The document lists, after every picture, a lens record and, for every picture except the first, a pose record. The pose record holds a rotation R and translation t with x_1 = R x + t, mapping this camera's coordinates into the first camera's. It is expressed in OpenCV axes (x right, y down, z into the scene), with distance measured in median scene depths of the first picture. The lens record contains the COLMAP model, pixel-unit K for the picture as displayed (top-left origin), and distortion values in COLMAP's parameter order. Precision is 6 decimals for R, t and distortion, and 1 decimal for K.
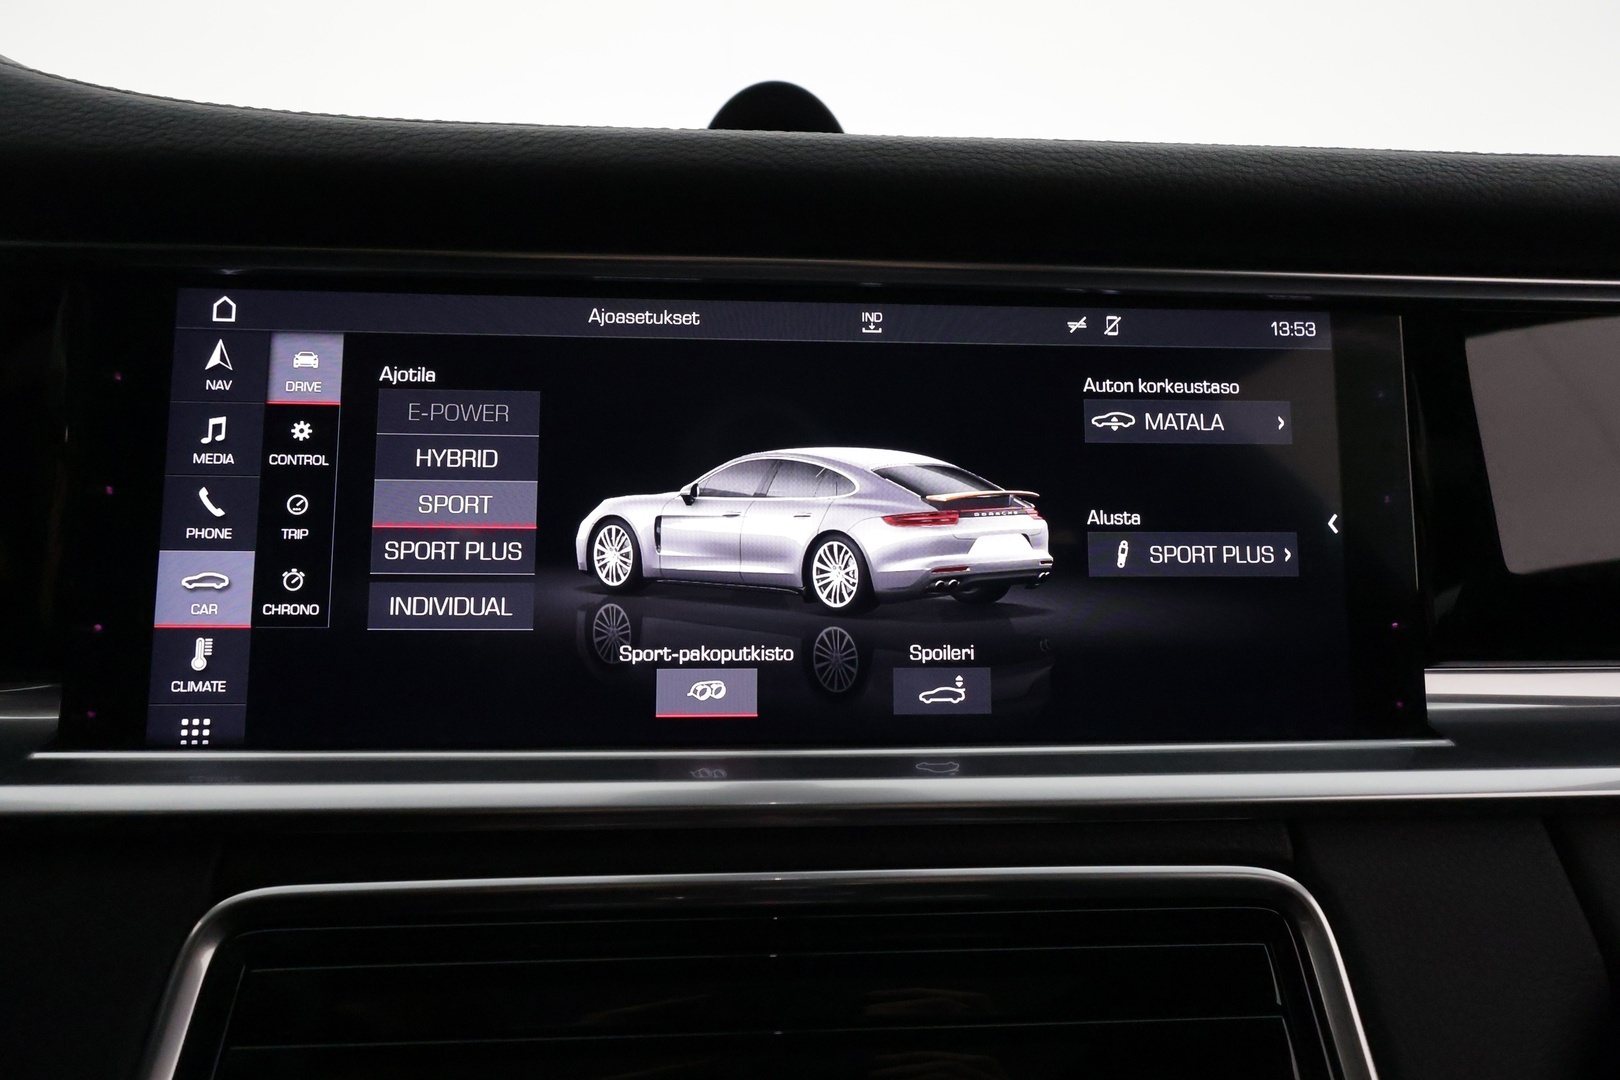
lens RADIAL K [[739.6, 0, 810.3], [0, 739.6, 540.6], [0, 0, 1]] dist [0.001644, -0.000555]
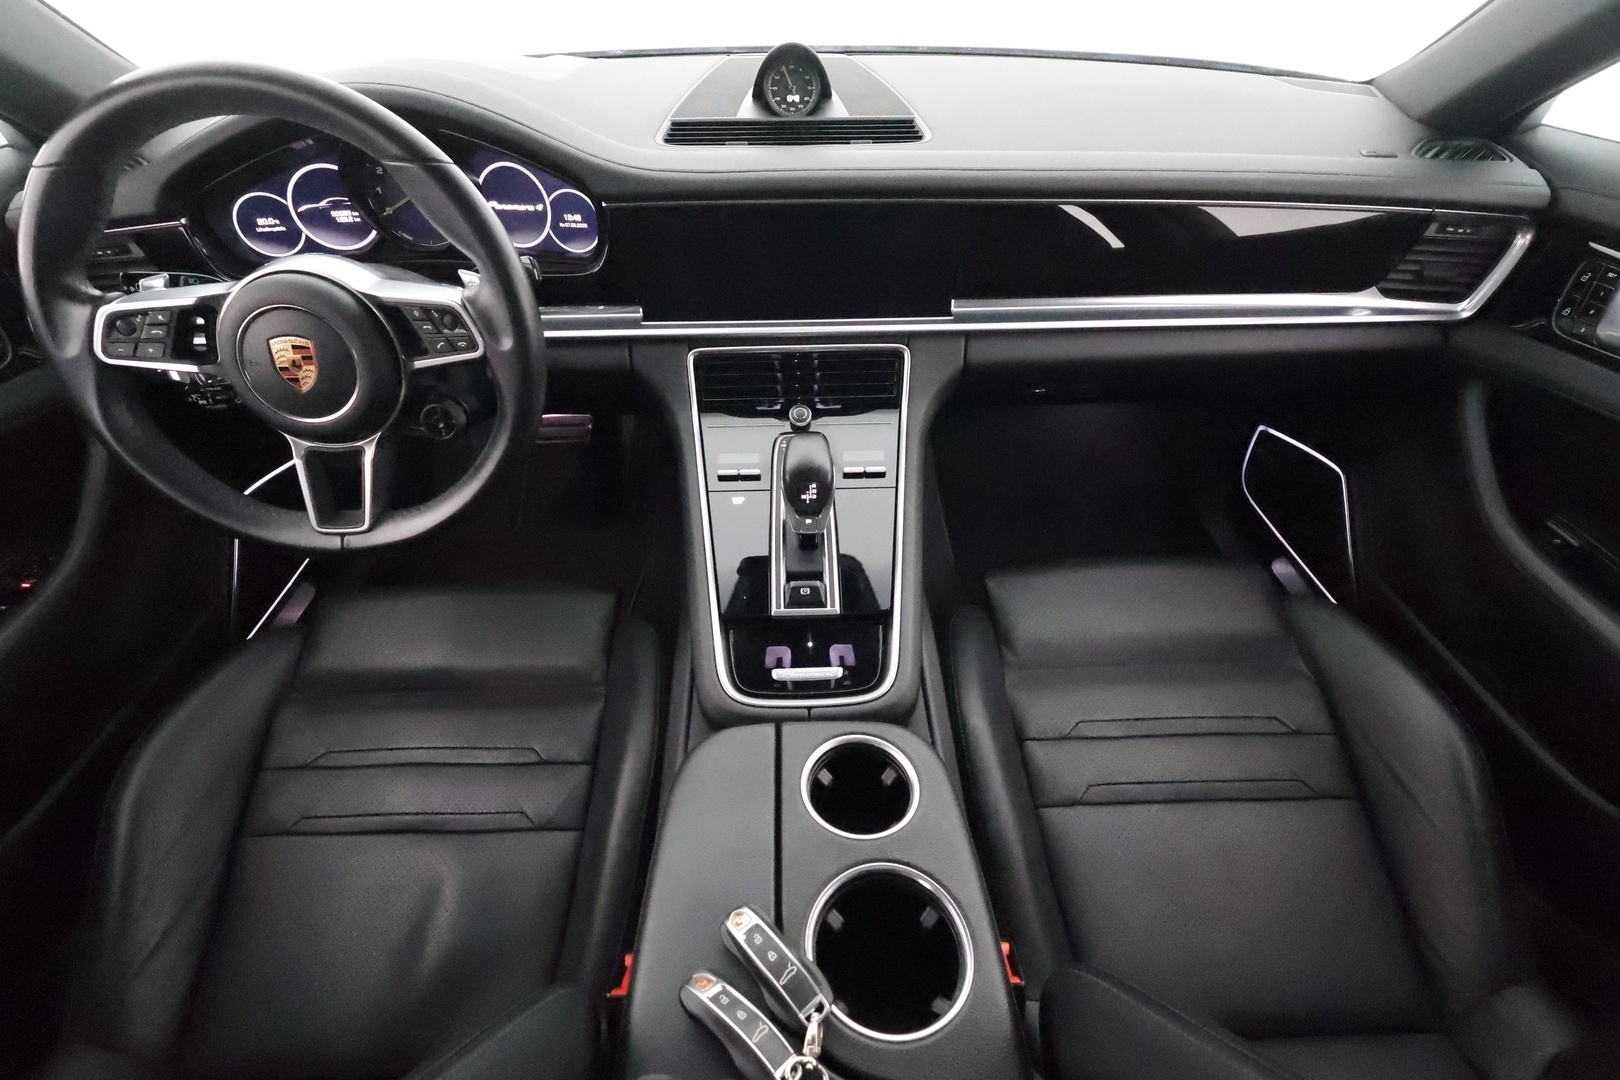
lens RADIAL K [[739.6, 0, 816.0], [0, 739.6, 539.6], [0, 0, 1]] dist [0.001644, -0.000555]
pose [[0.999778, 0.001224, -0.021030, 0.163679], [0.010599, 0.833537, 0.552363, -1.085942], [0.018205, -0.552463, 0.833339, -3.465755]]
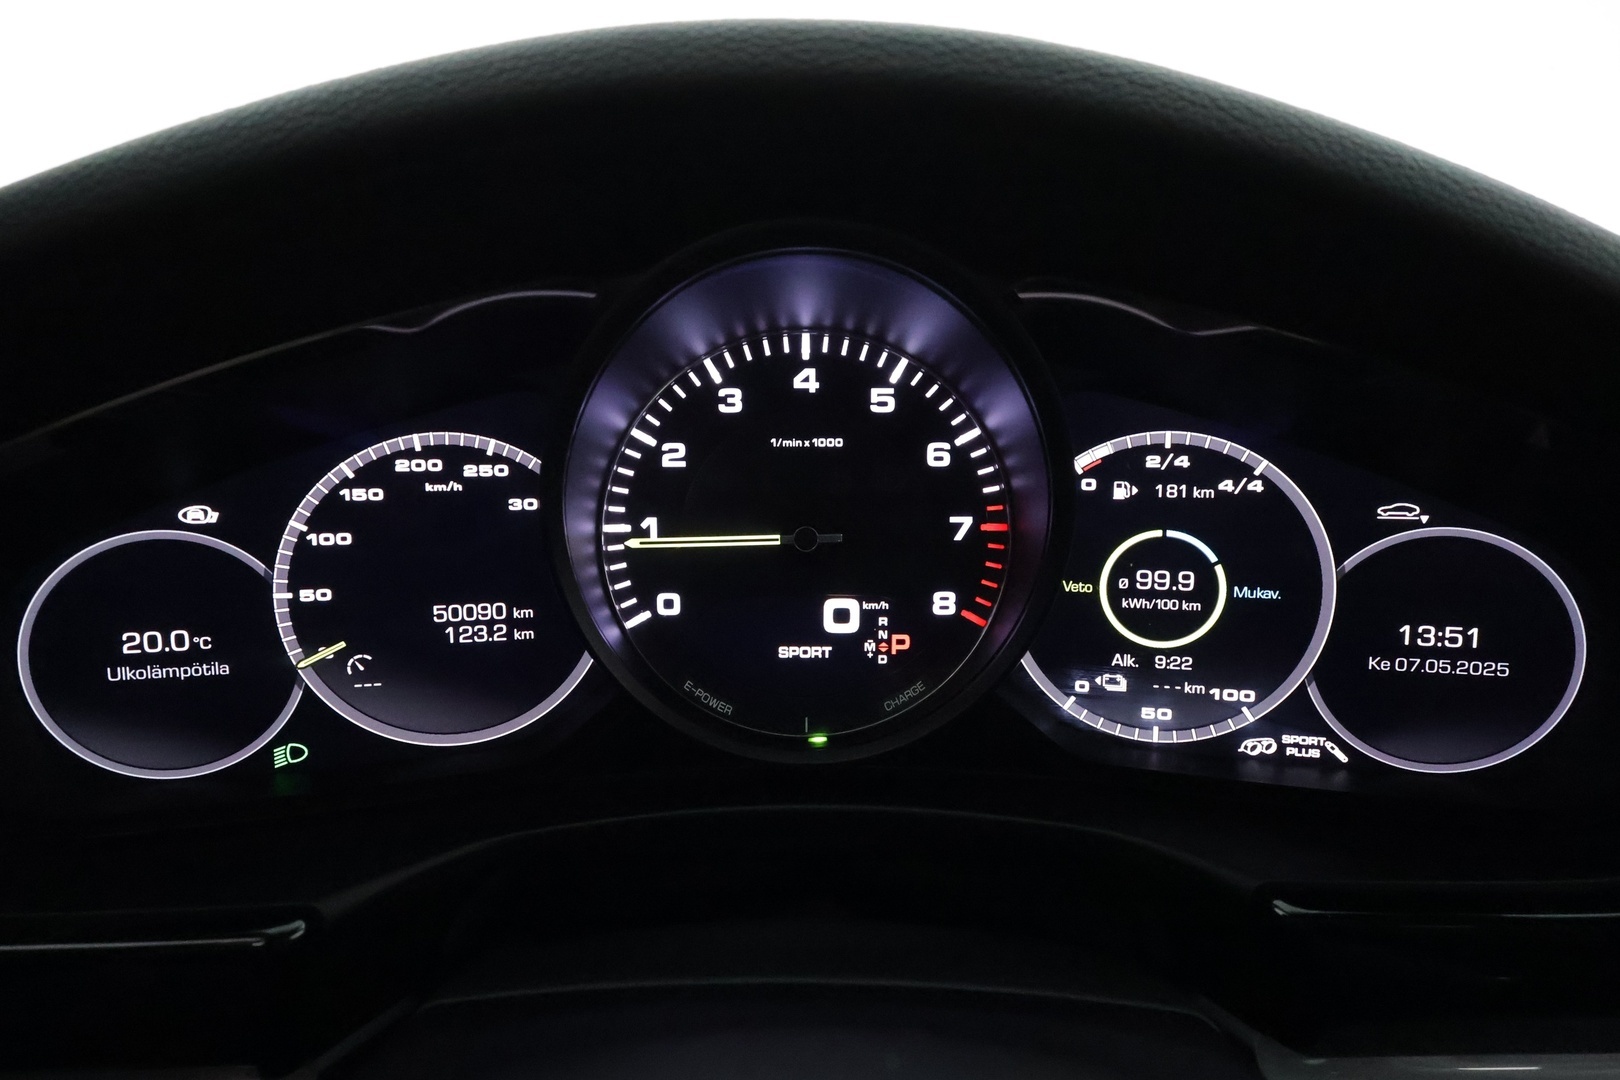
lens RADIAL K [[951.7, 0, 804.4], [0, 951.7, 539.7], [0, 0, 1]] dist [0.008836, 0.001326]
pose [[0.998853, -0.002290, -0.047825, -2.183423], [0.006881, 0.995352, 0.096054, -0.541512], [0.047383, -0.096273, 0.994226, -0.156722]]
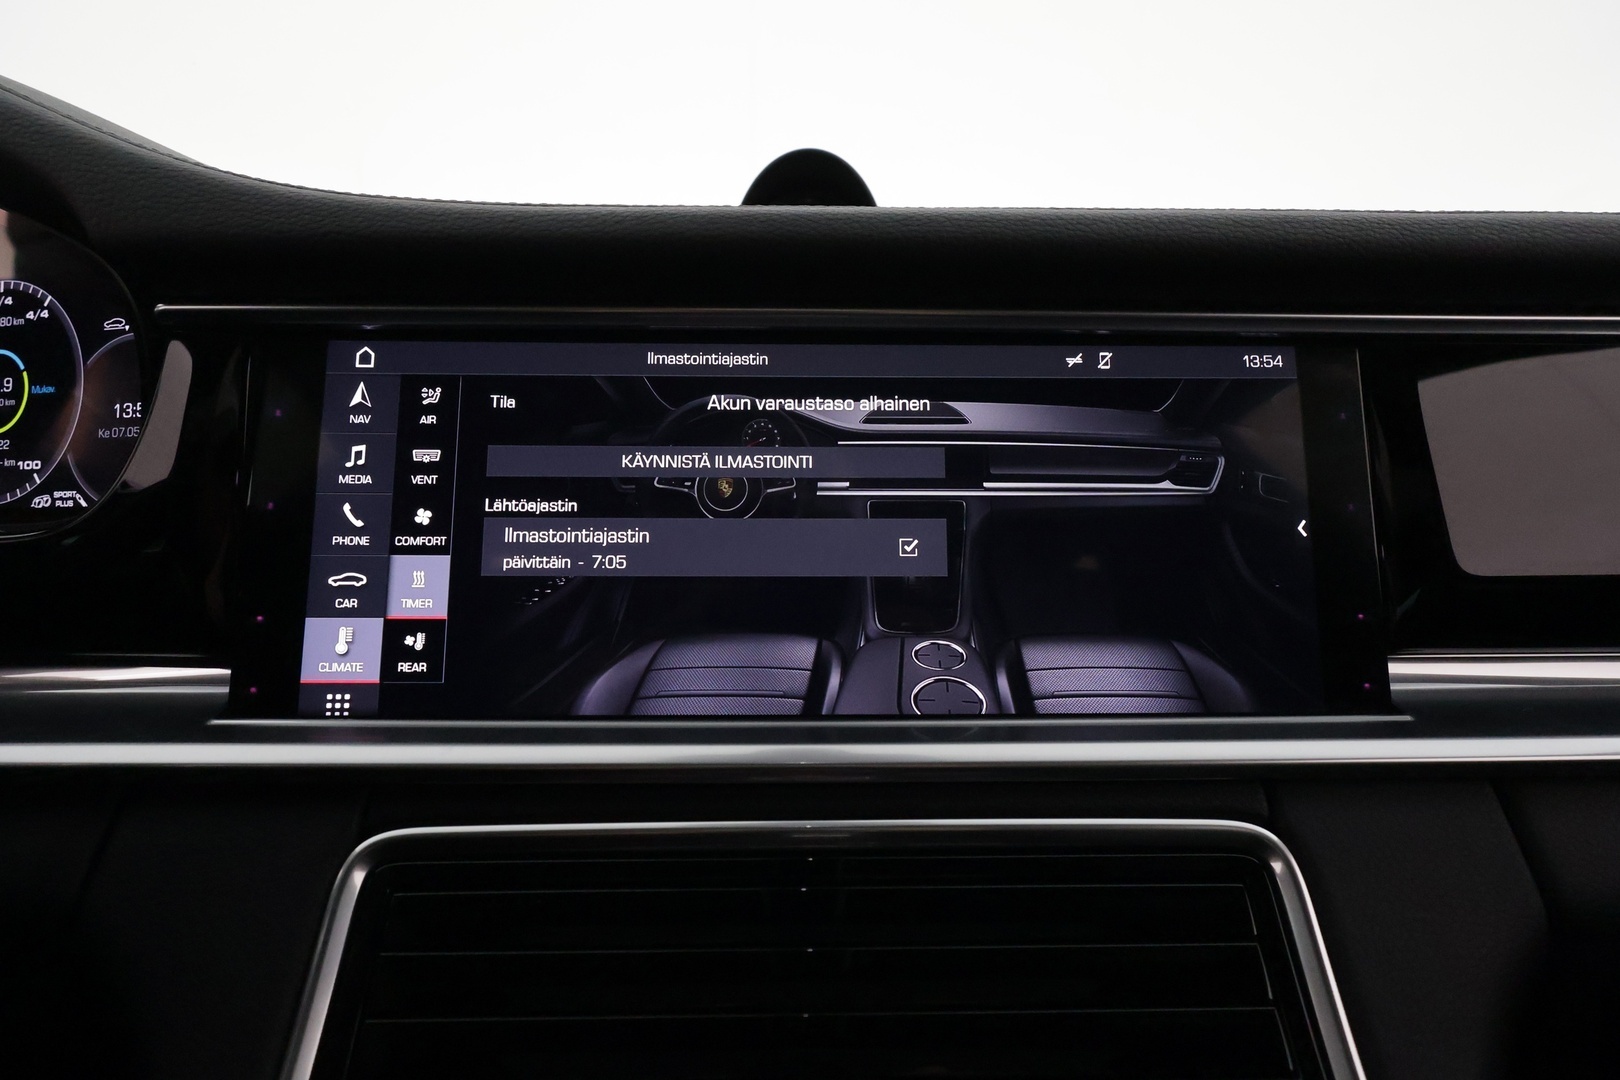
lens RADIAL K [[739.6, 0, 811.5], [0, 739.6, 544.9], [0, 0, 1]] dist [0.001644, -0.000555]
pose [[0.999509, -0.005964, -0.030768, -0.022346], [0.004612, 0.999029, -0.043826, 0.053095], [0.031000, 0.043662, 0.998565, -0.182854]]
